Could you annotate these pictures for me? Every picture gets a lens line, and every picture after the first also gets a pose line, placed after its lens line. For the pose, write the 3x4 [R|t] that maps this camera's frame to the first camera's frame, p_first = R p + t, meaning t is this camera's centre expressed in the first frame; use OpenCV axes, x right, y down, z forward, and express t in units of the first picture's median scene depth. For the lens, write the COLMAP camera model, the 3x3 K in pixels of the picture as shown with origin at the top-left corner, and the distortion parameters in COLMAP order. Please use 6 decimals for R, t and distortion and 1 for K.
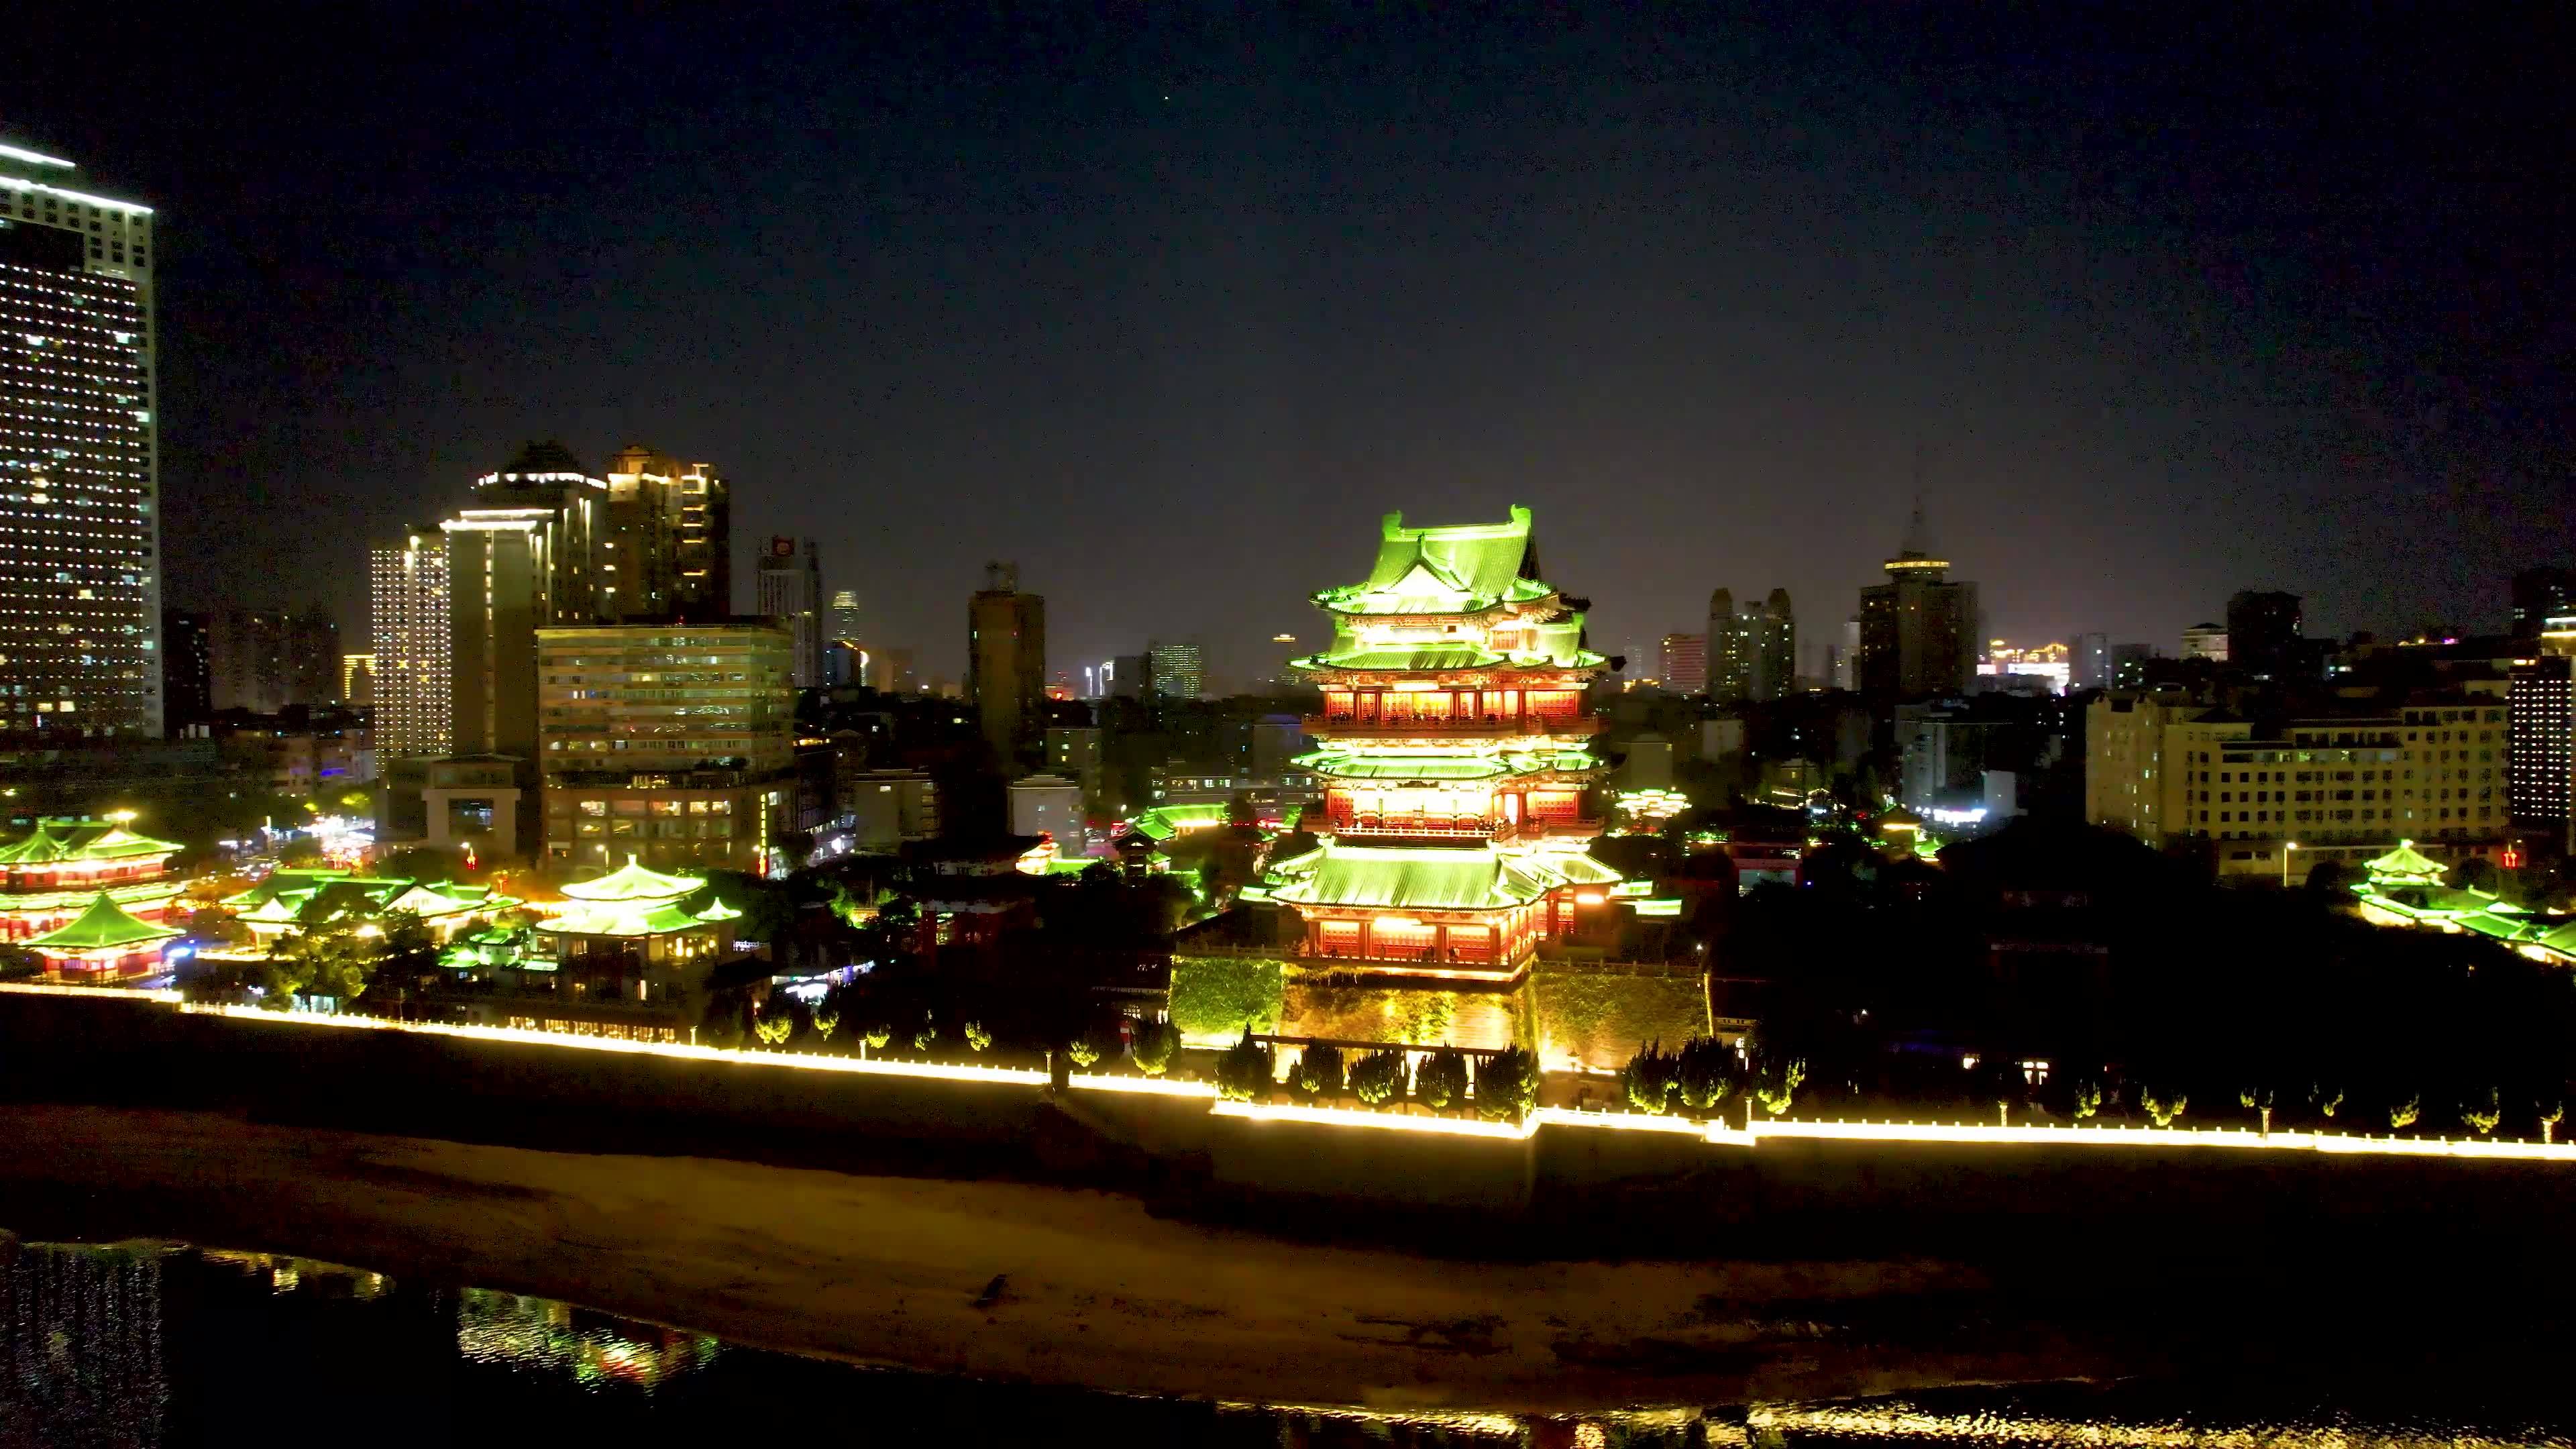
lens RADIAL K [[1646.7, 0, 1290.6], [0, 1646.7, 723.0], [0, 0, 1]] dist [-0.080128, 0.073188]
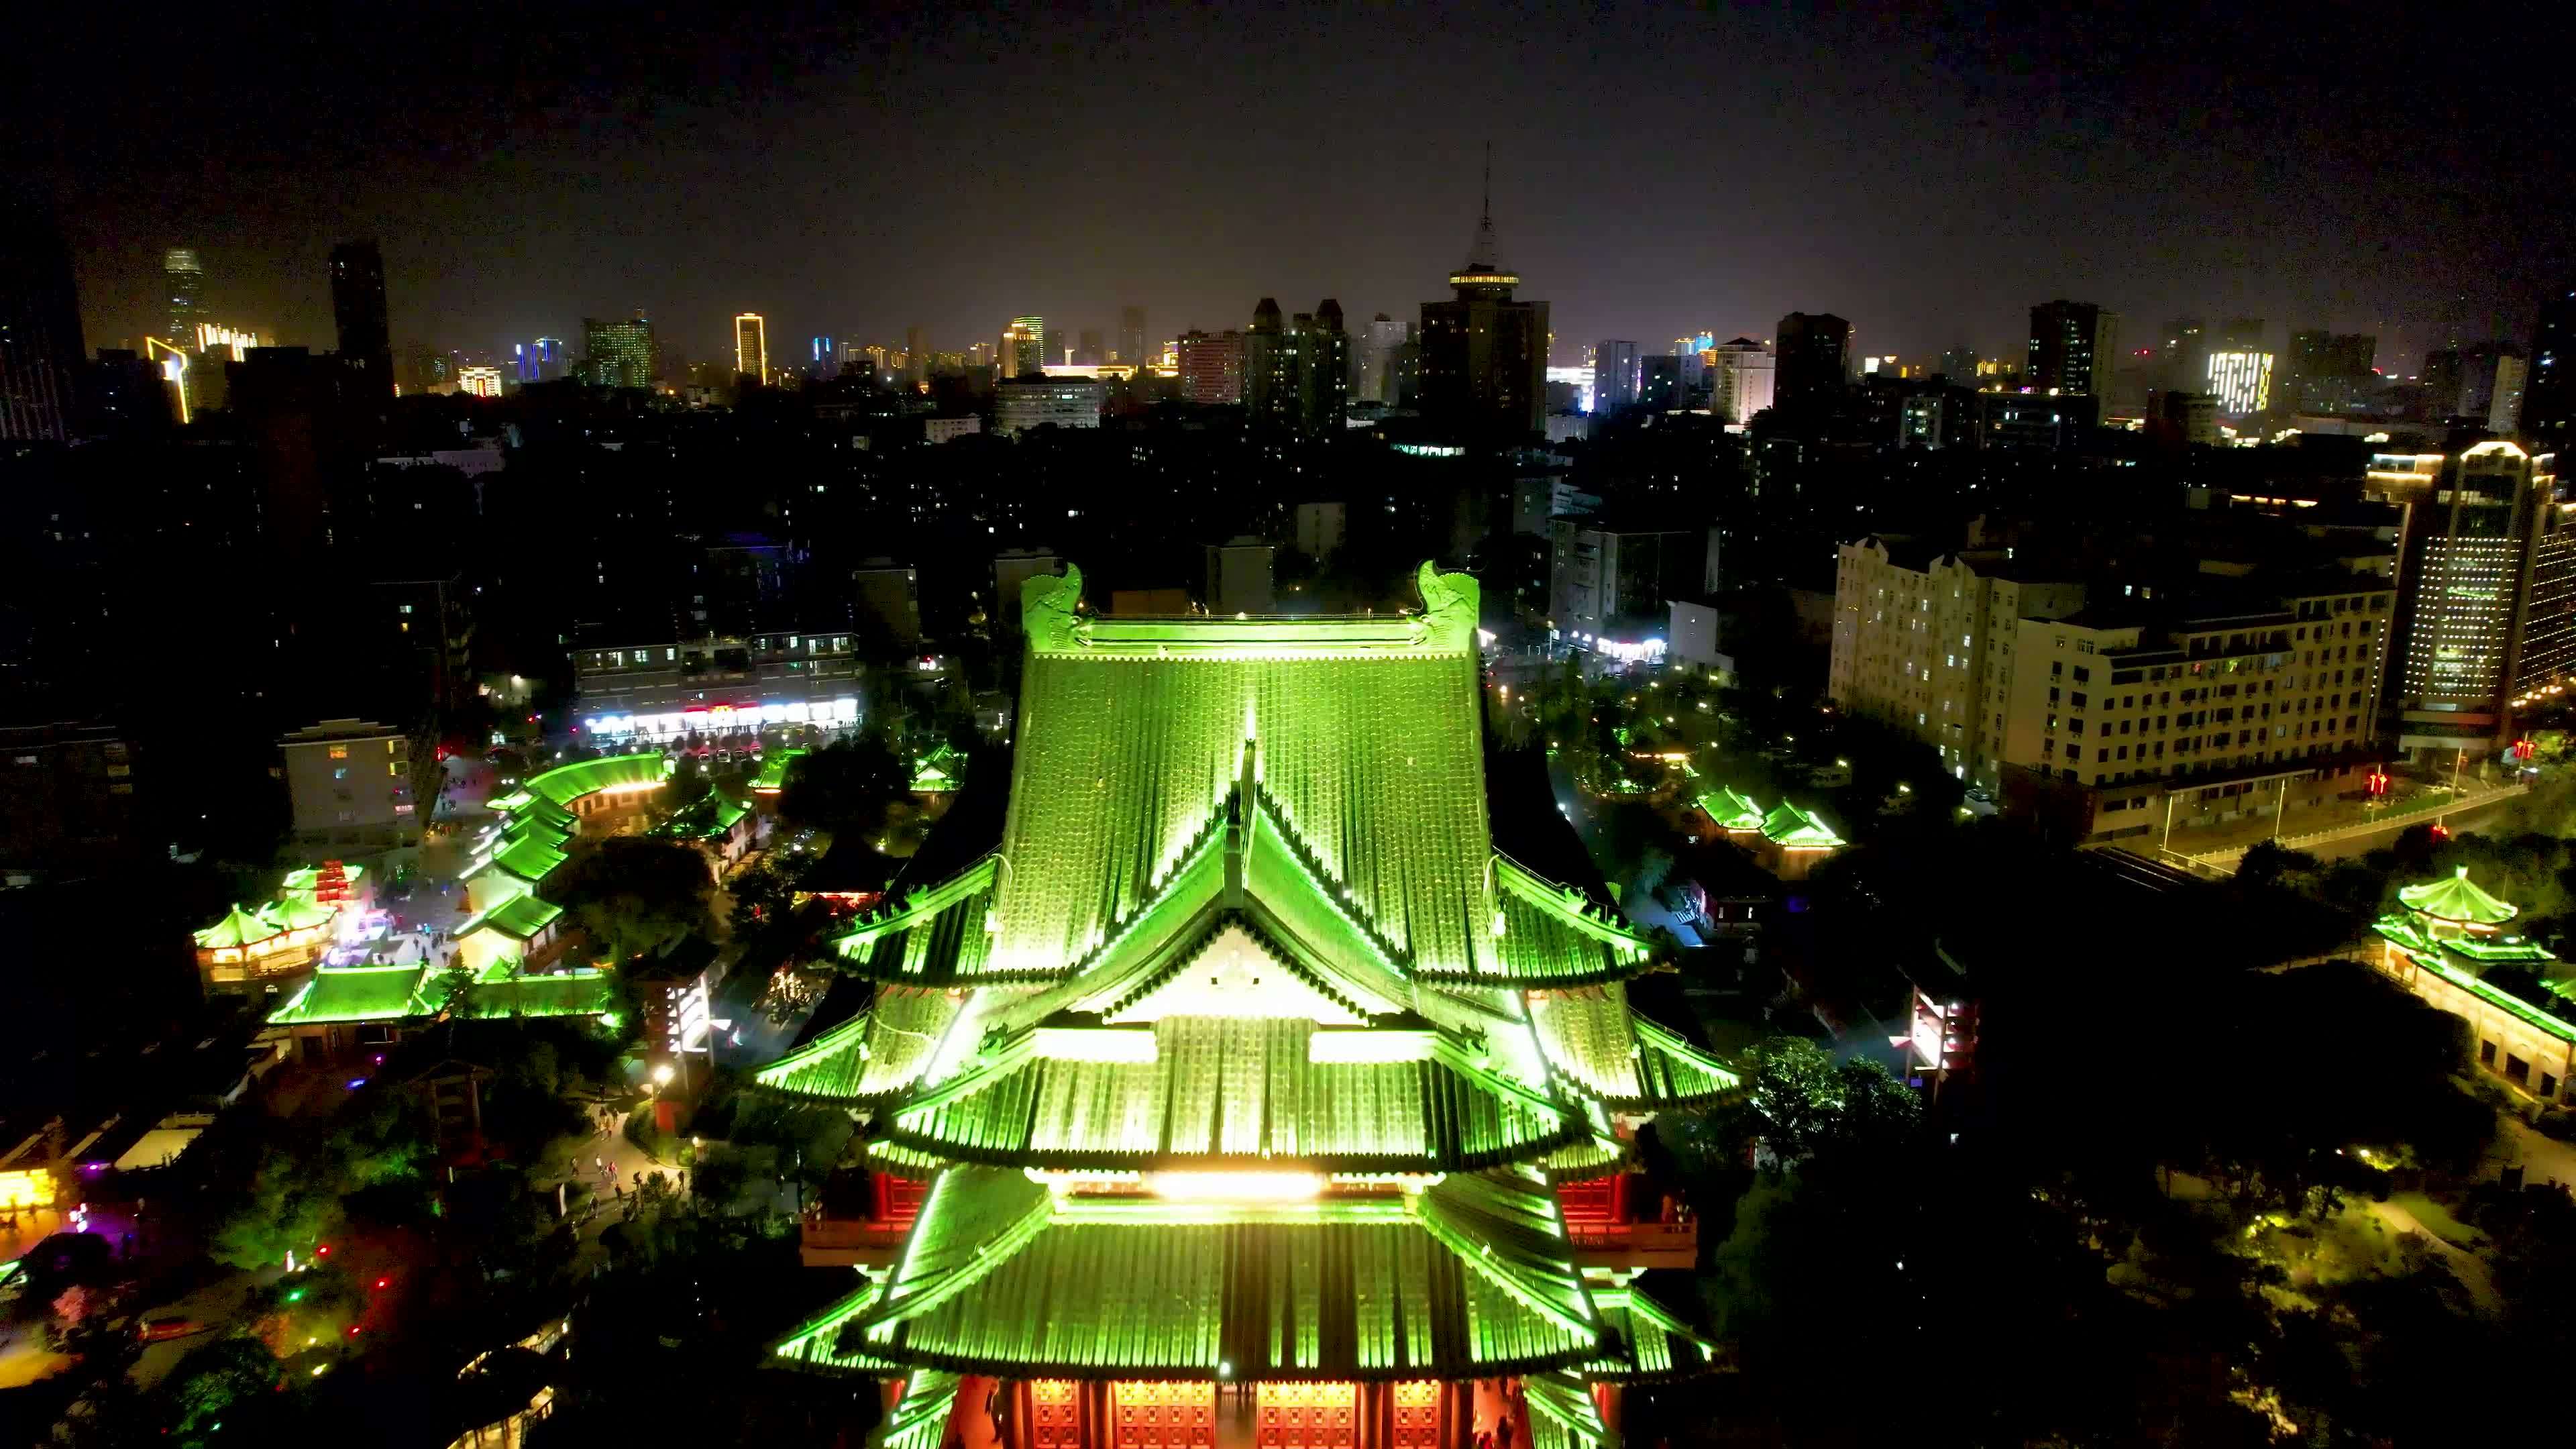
lens RADIAL K [[1642.8, 0, 1290.8], [0, 1642.8, 723.9], [0, 0, 1]] dist [-0.077864, 0.070413]
pose [[0.952748, -0.057161, 0.298337, 0.007948], [-0.003527, 0.979987, 0.199030, -0.149030], [-0.303743, -0.190677, 0.933479, 0.620914]]
